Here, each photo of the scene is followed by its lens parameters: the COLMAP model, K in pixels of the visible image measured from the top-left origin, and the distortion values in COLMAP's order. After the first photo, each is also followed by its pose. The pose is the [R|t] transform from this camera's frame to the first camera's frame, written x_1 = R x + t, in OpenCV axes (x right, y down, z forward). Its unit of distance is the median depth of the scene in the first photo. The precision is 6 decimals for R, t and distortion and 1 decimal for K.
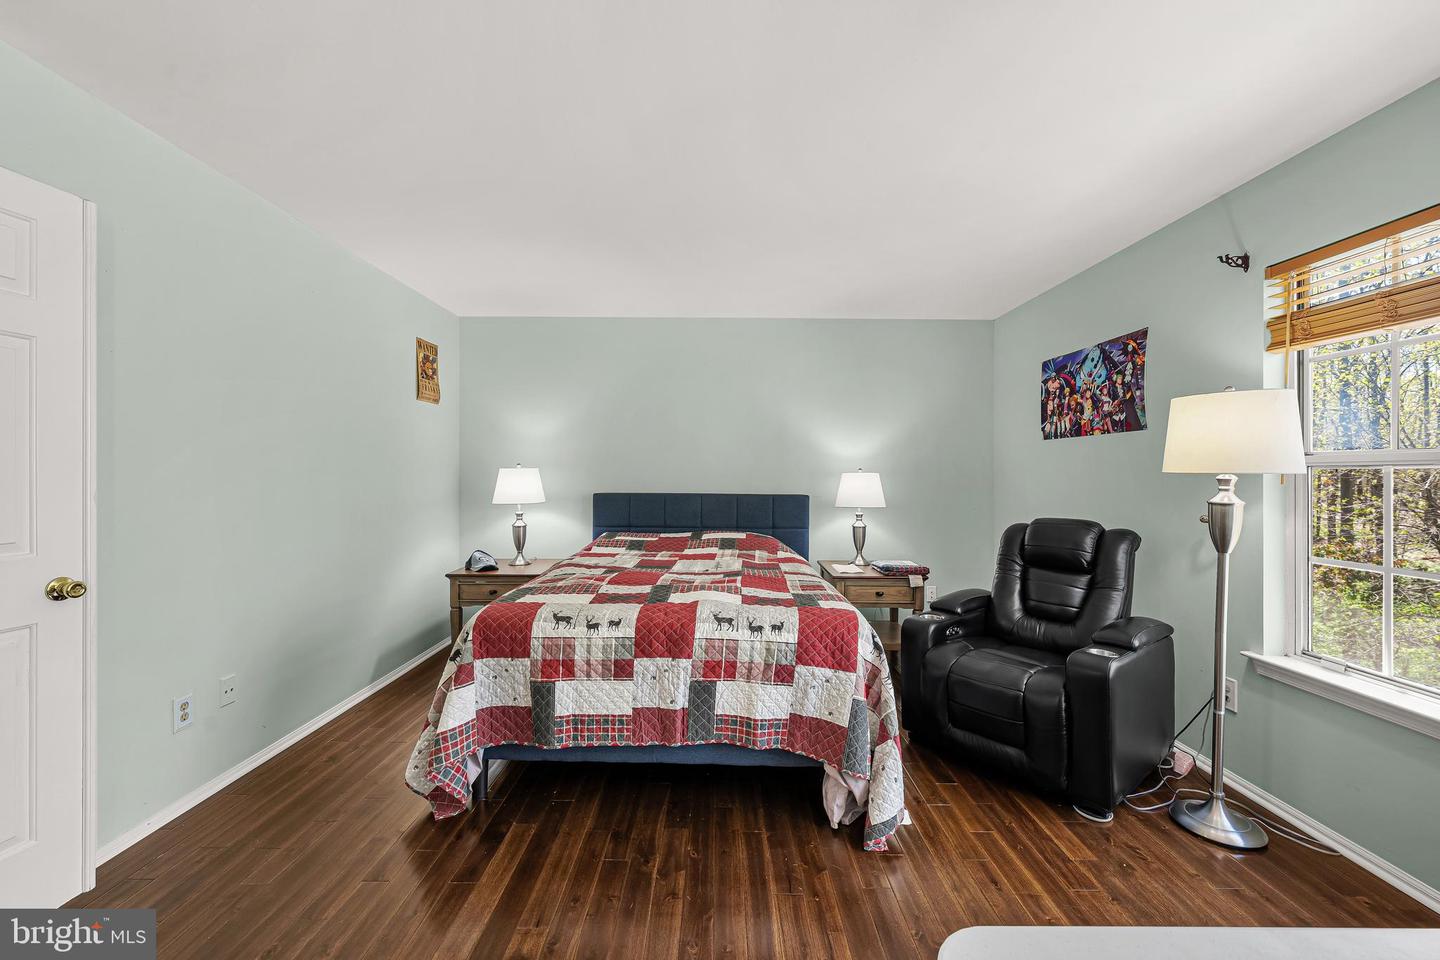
lens RADIAL K [[568.4, 0, 718.5], [0, 568.4, 472.6], [0, 0, 1]] dist [0.002062, 0.000203]
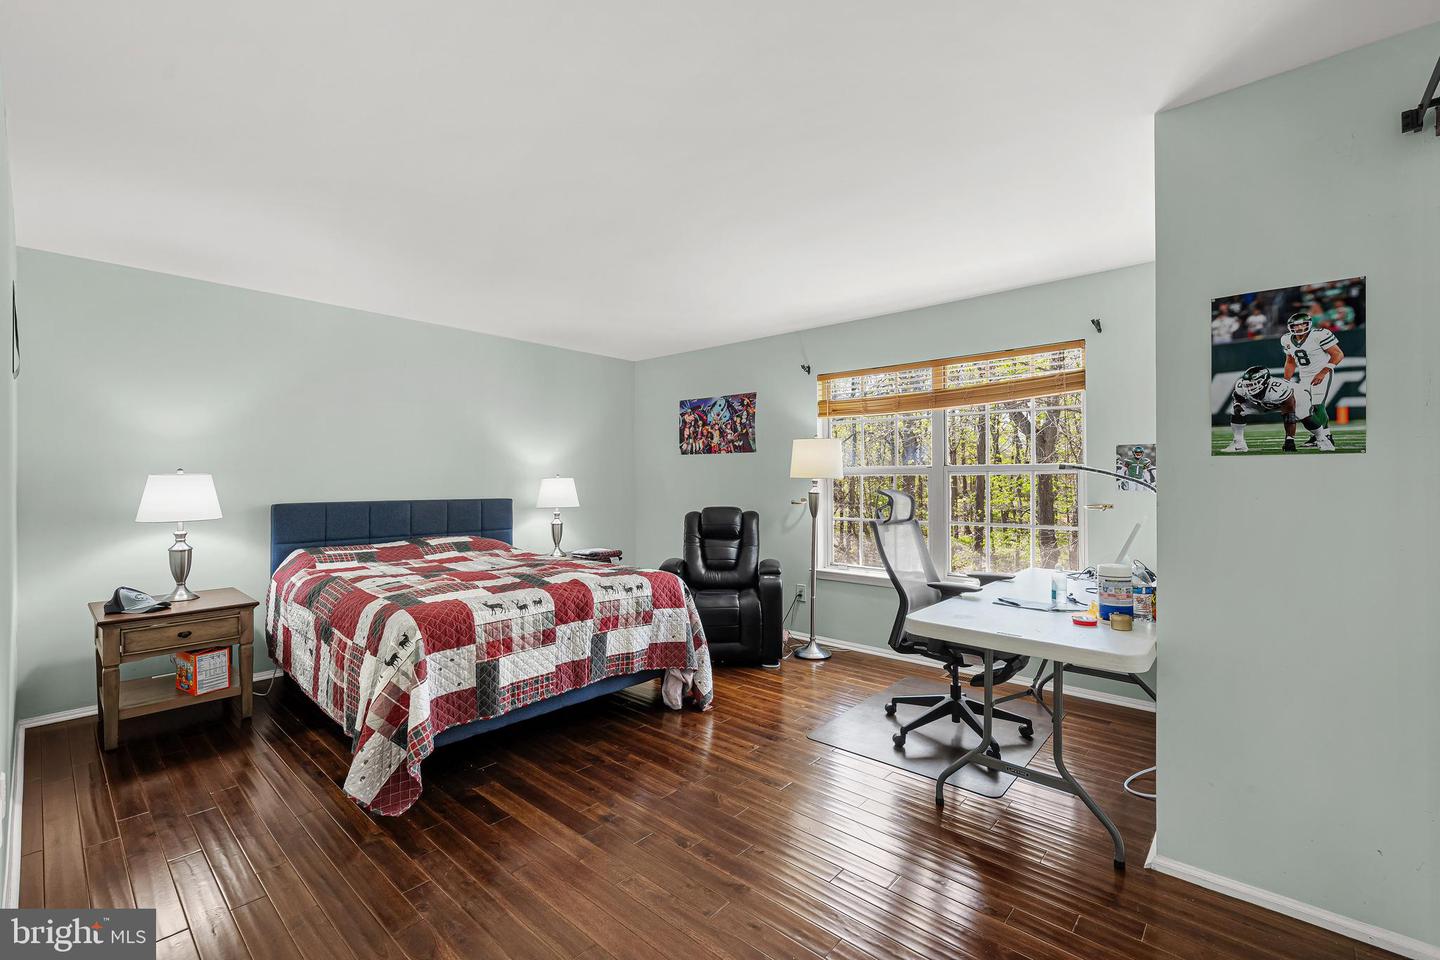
lens RADIAL K [[608.0, 0, 720.0], [0, 608.0, 480.0], [0, 0, 1]] dist [-0.001566, -0.000084]
pose [[0.662461, -0.007748, 0.749057, -0.689840], [0.003417, 0.999967, 0.007321, -0.005827], [-0.749089, -0.002291, 0.662465, -0.126755]]
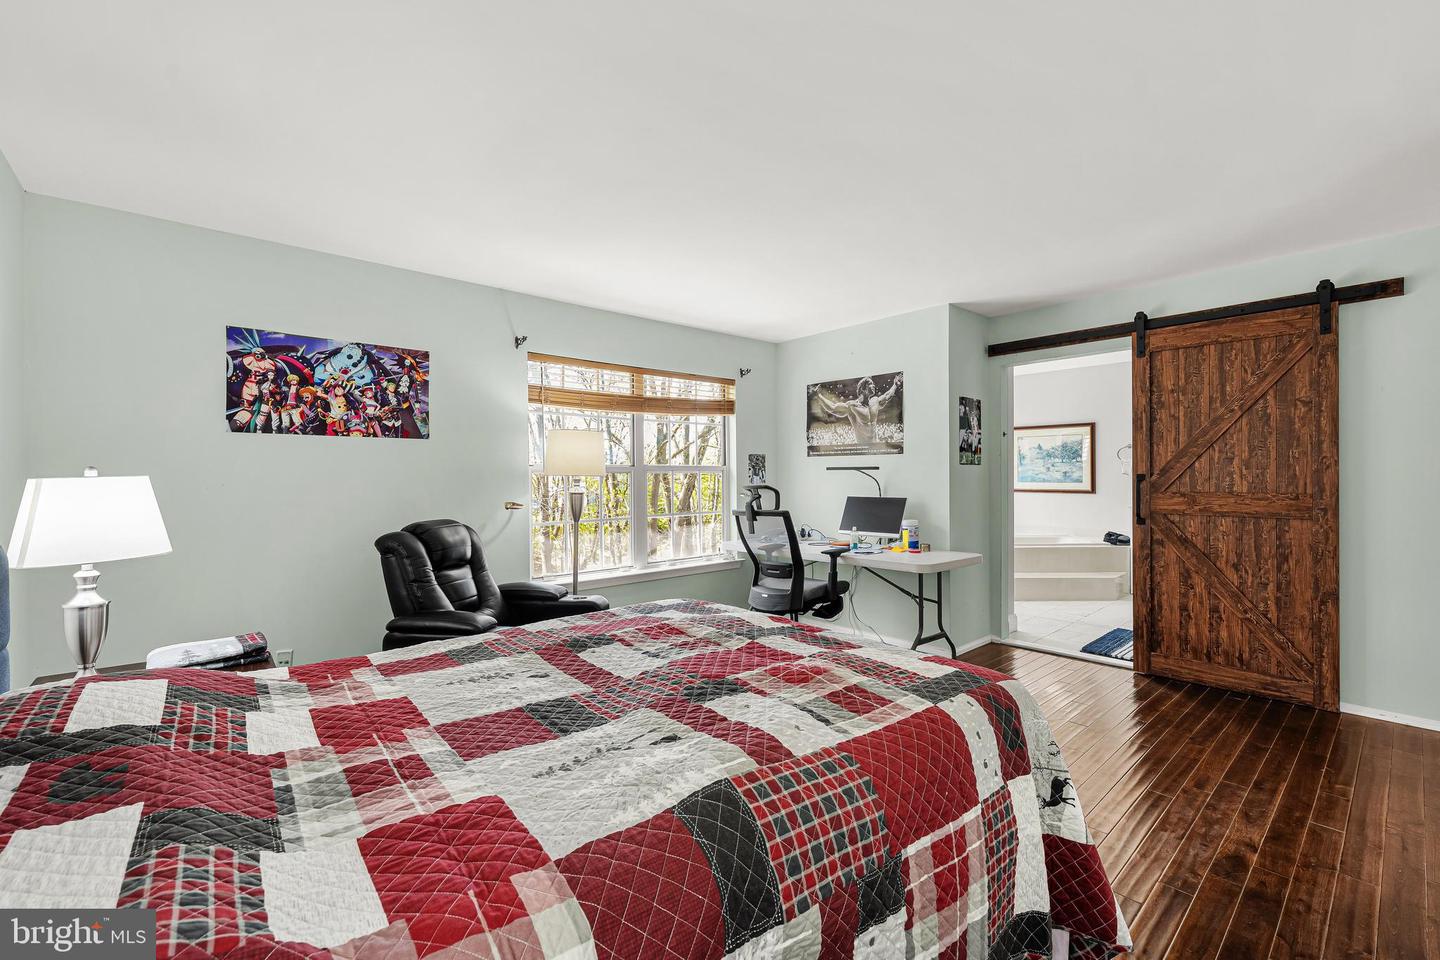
lens RADIAL K [[608.0, 0, 720.0], [0, 608.0, 480.0], [0, 0, 1]] dist [-0.001566, -0.000084]
pose [[-0.656629, -0.004082, 0.754202, -0.588102], [0.001747, 0.999974, 0.006933, 0.001106], [-0.754211, 0.005870, -0.656605, 1.382110]]
